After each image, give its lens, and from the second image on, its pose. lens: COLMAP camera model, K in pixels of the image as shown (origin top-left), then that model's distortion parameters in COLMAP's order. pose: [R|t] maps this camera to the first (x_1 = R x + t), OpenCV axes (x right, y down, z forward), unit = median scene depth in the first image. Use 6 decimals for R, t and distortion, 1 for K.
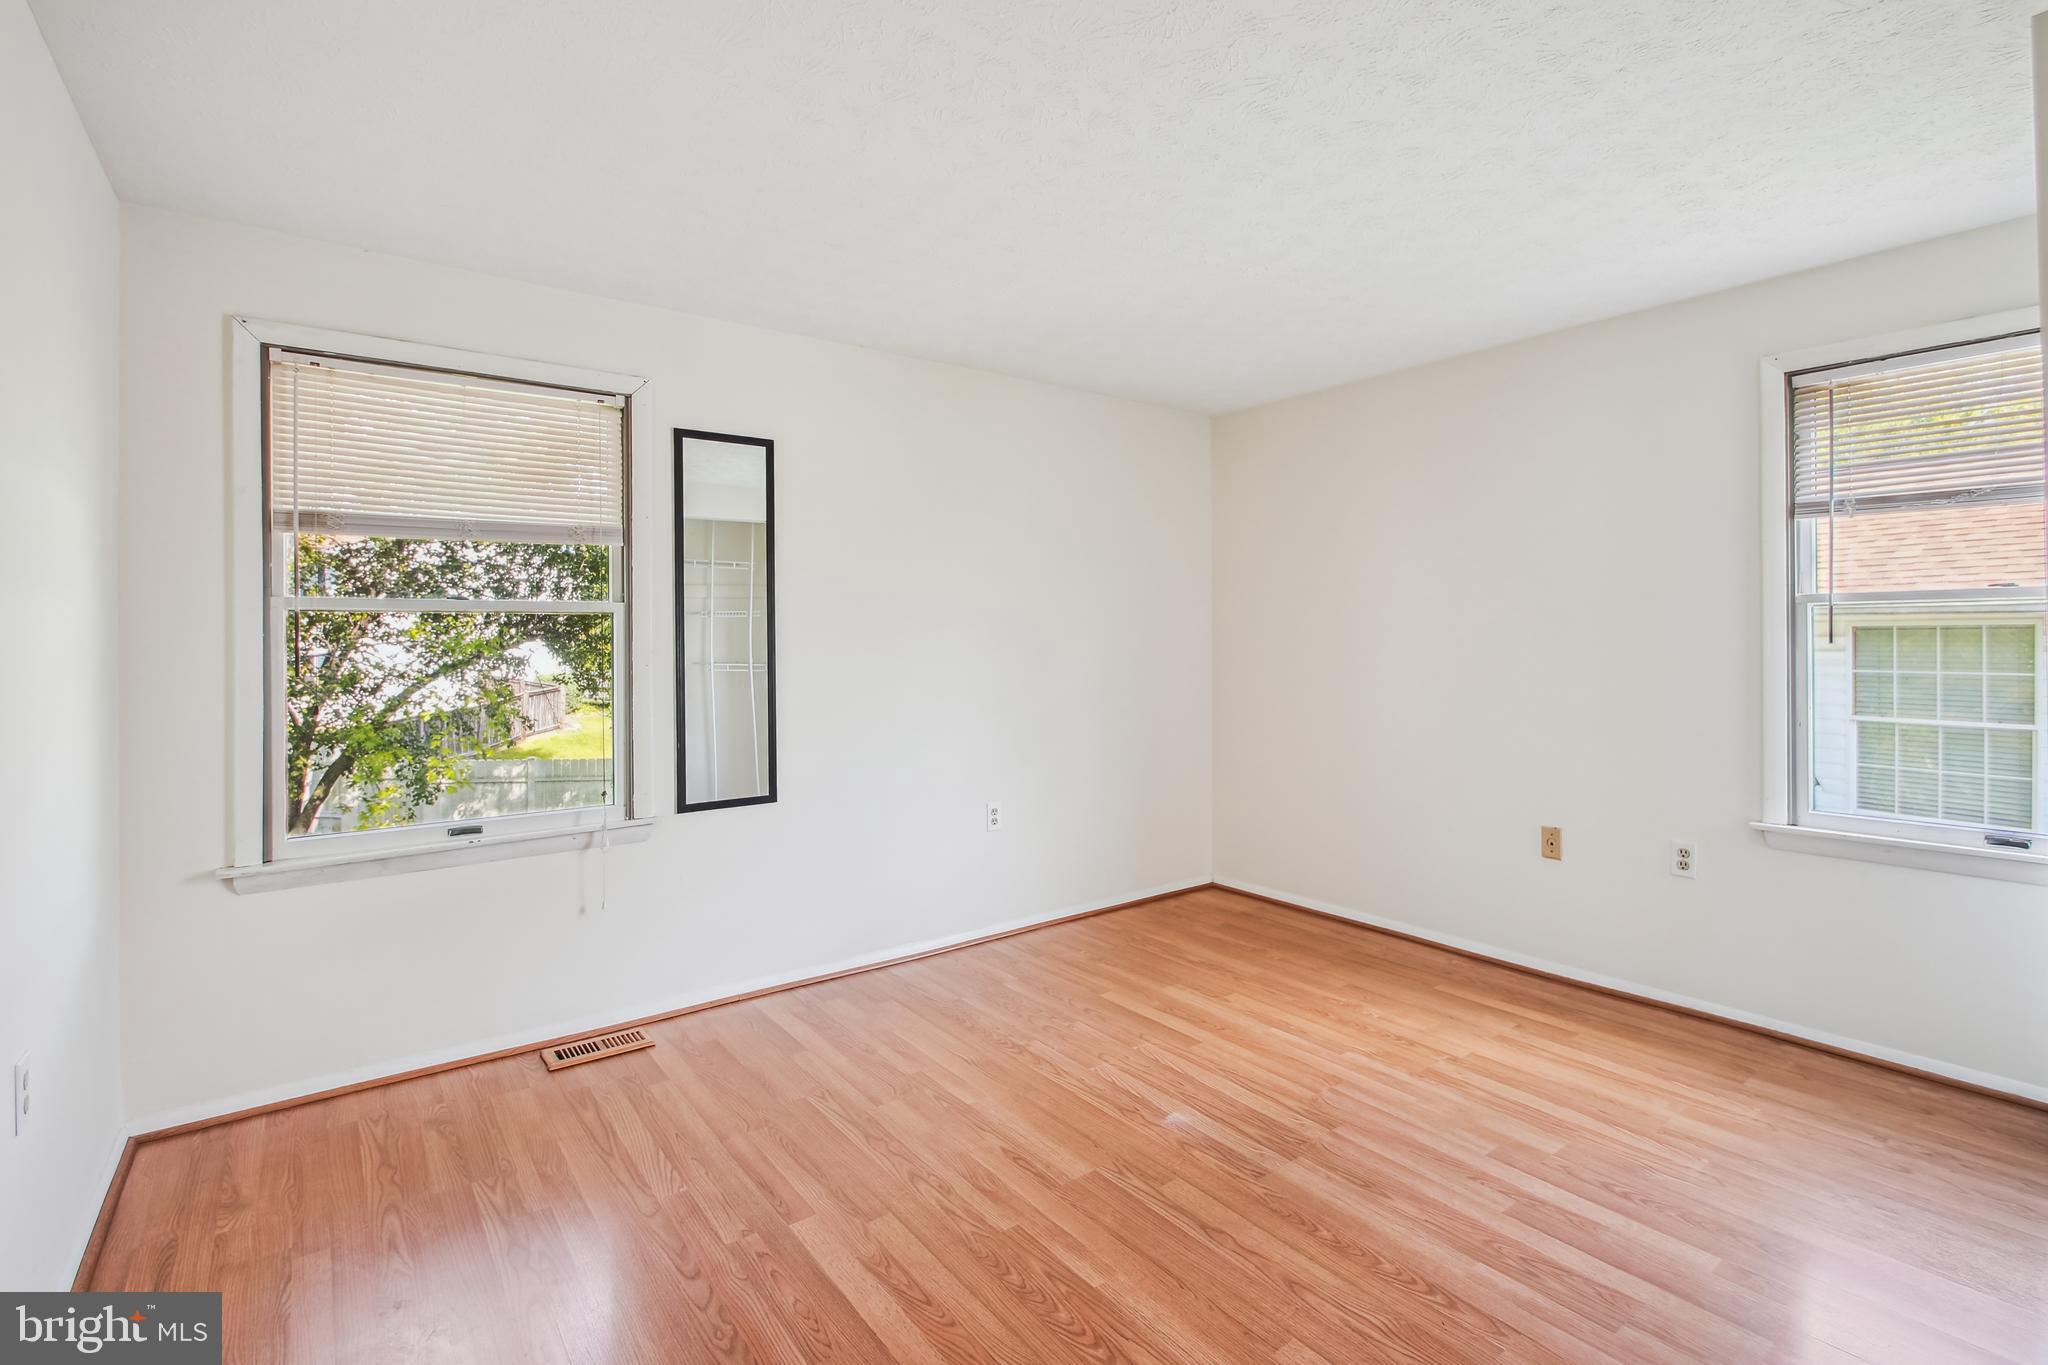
lens RADIAL K [[933.2, 0, 1019.0], [0, 933.2, 636.7], [0, 0, 1]] dist [0.001045, 0.000199]
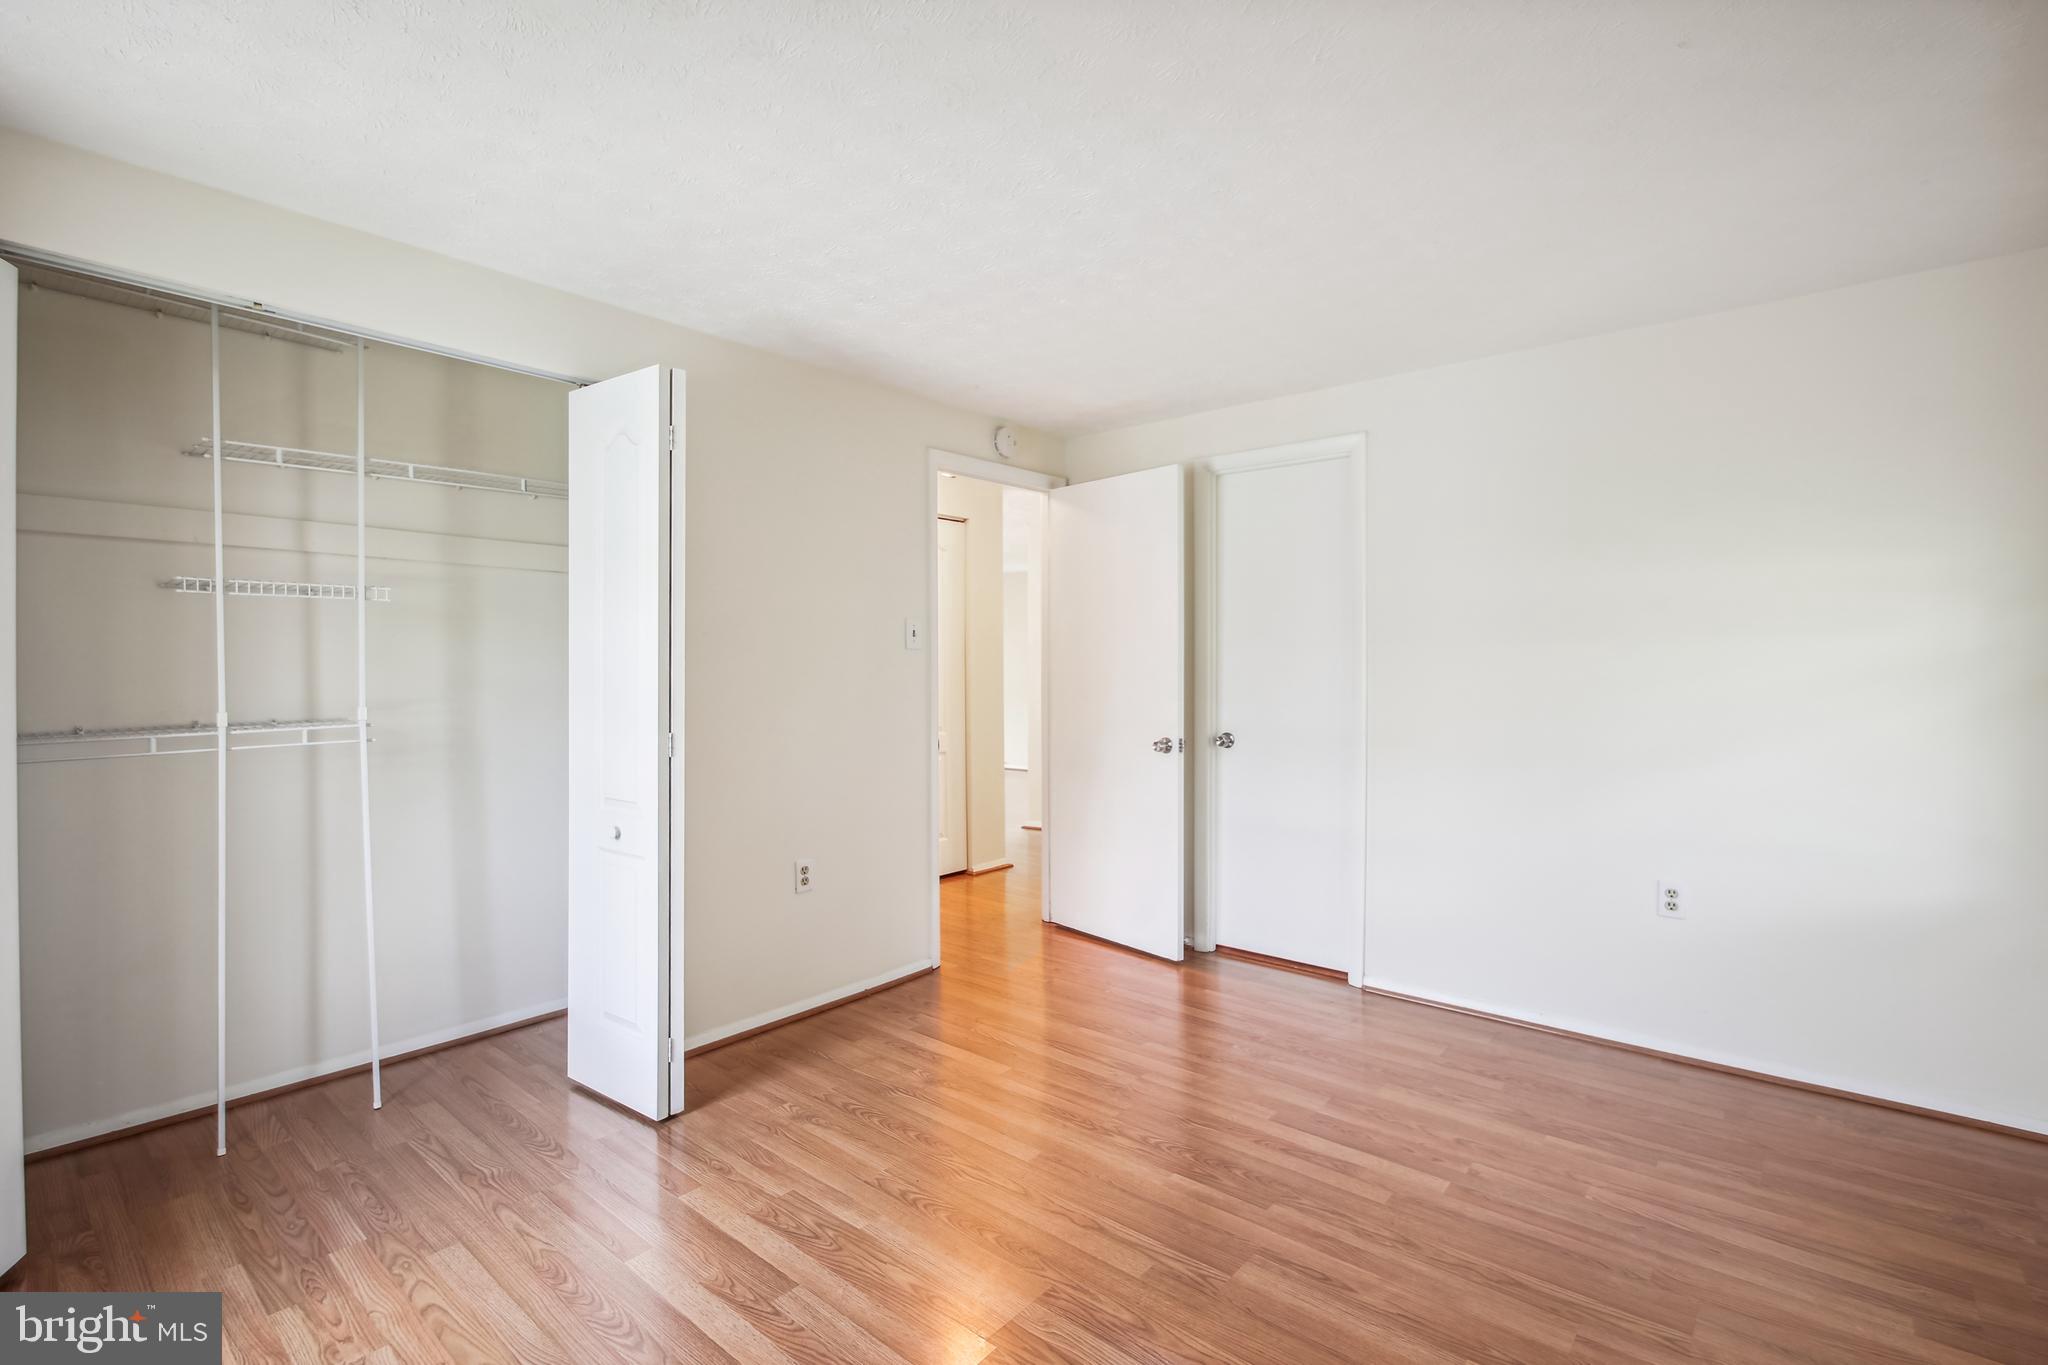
lens RADIAL K [[914.4, 0, 1020.2], [0, 914.4, 672.2], [0, 0, 1]] dist [-0.012984, -0.000871]
pose [[-0.976801, 0.008036, -0.213999, 0.346620], [0.007726, 0.999968, 0.002285, 0.001592], [0.214011, 0.000579, -0.976831, 1.369472]]
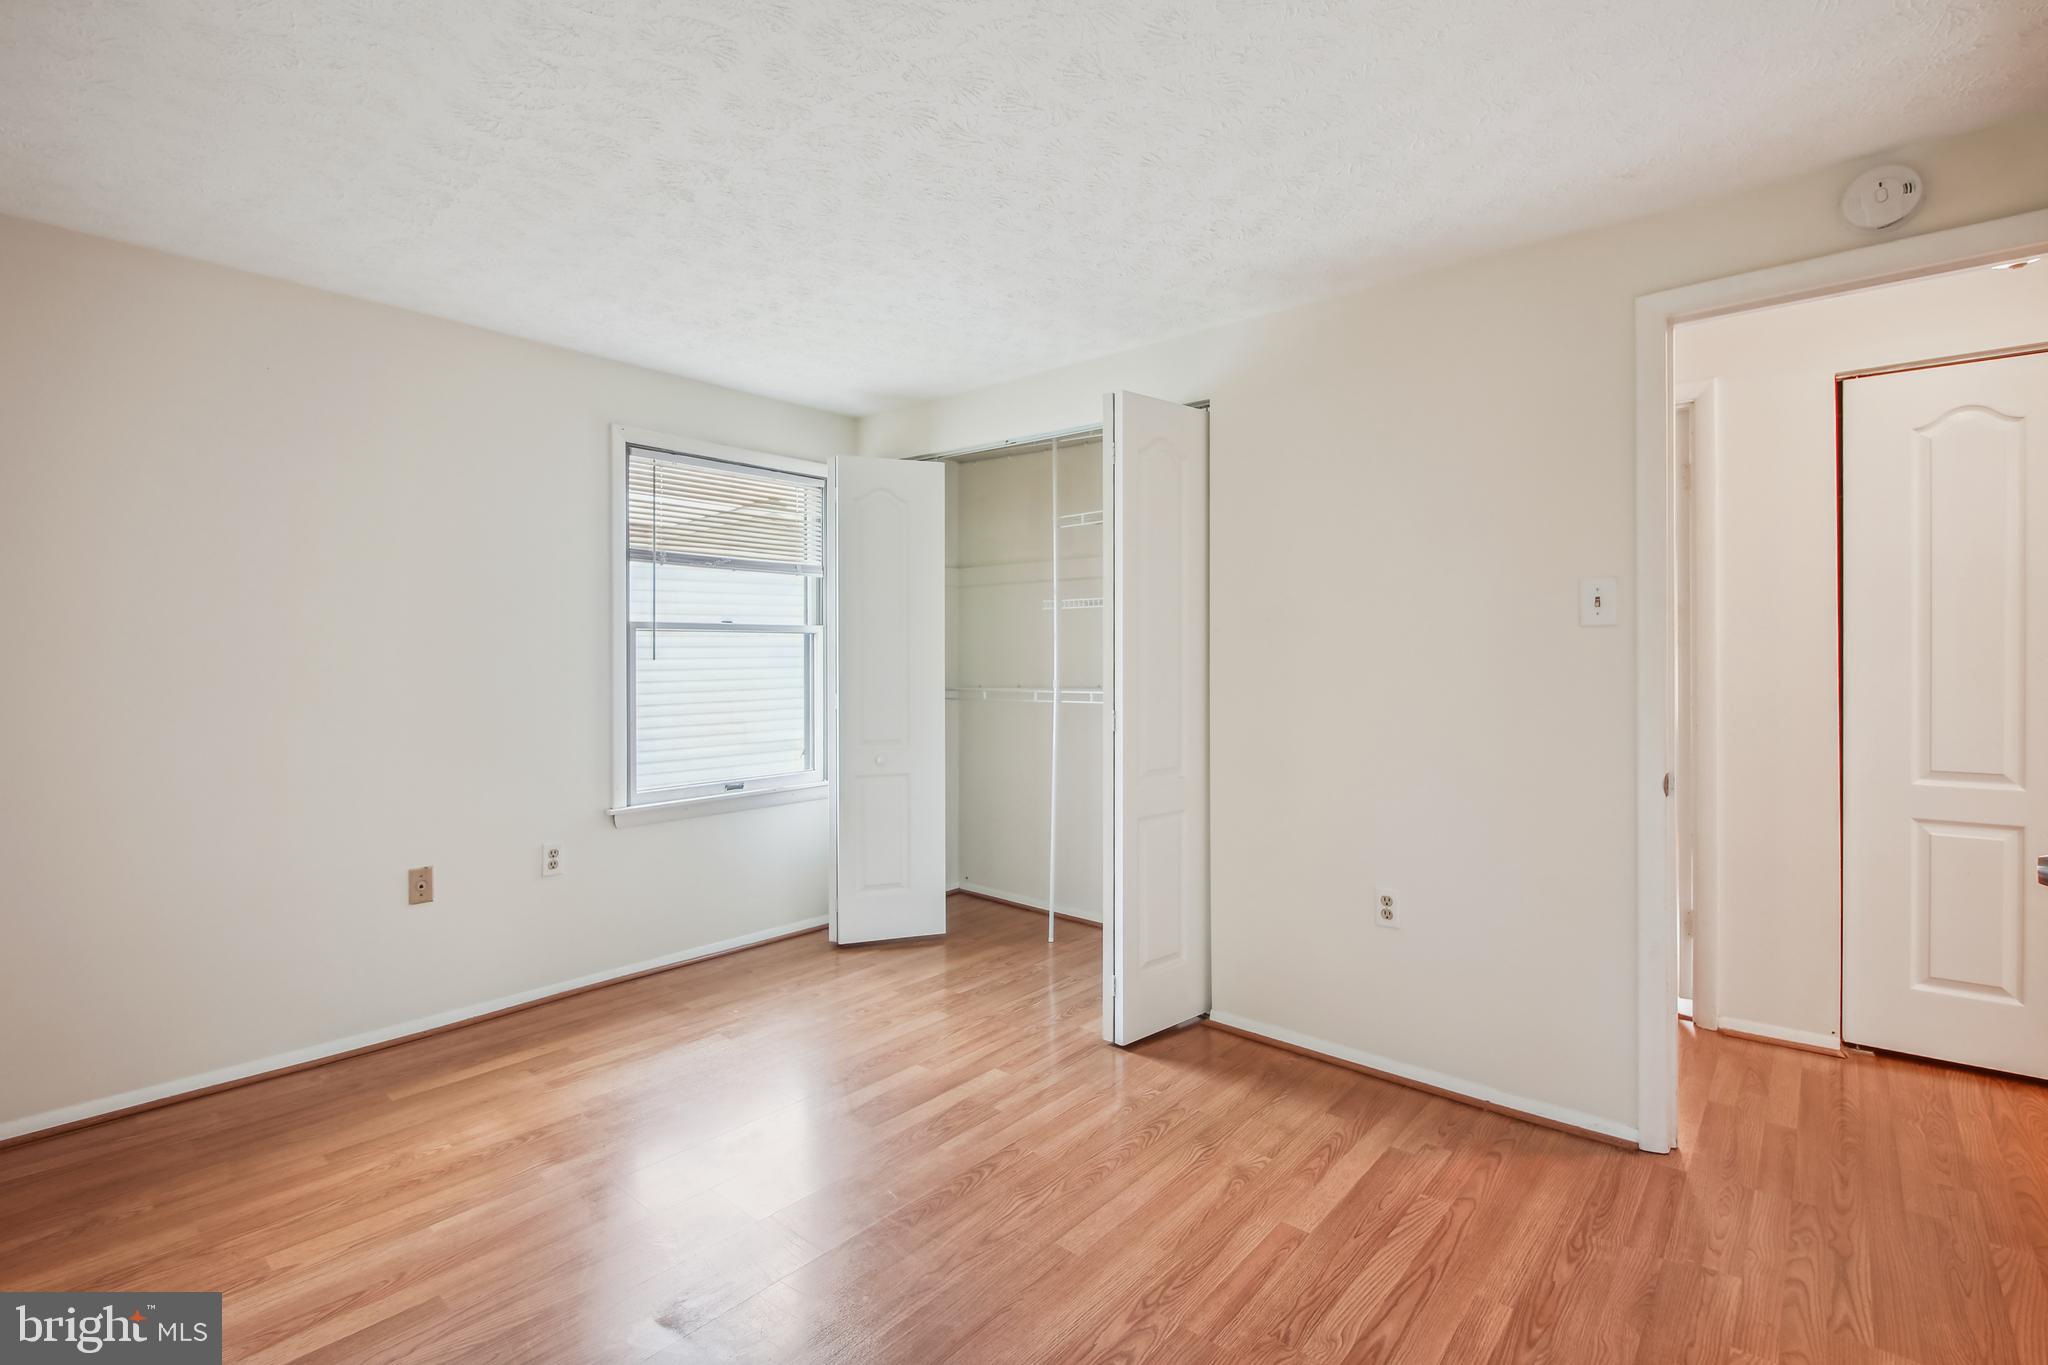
lens RADIAL K [[924.4, 0, 1024.0], [0, 924.4, 654.1], [0, 0, 1]] dist [-0.002712, -0.000920]
pose [[-0.204619, 0.006190, 0.978822, -0.496517], [-0.002866, 0.999972, -0.006923, 0.005618], [-0.978837, -0.004221, -0.204596, 0.746207]]
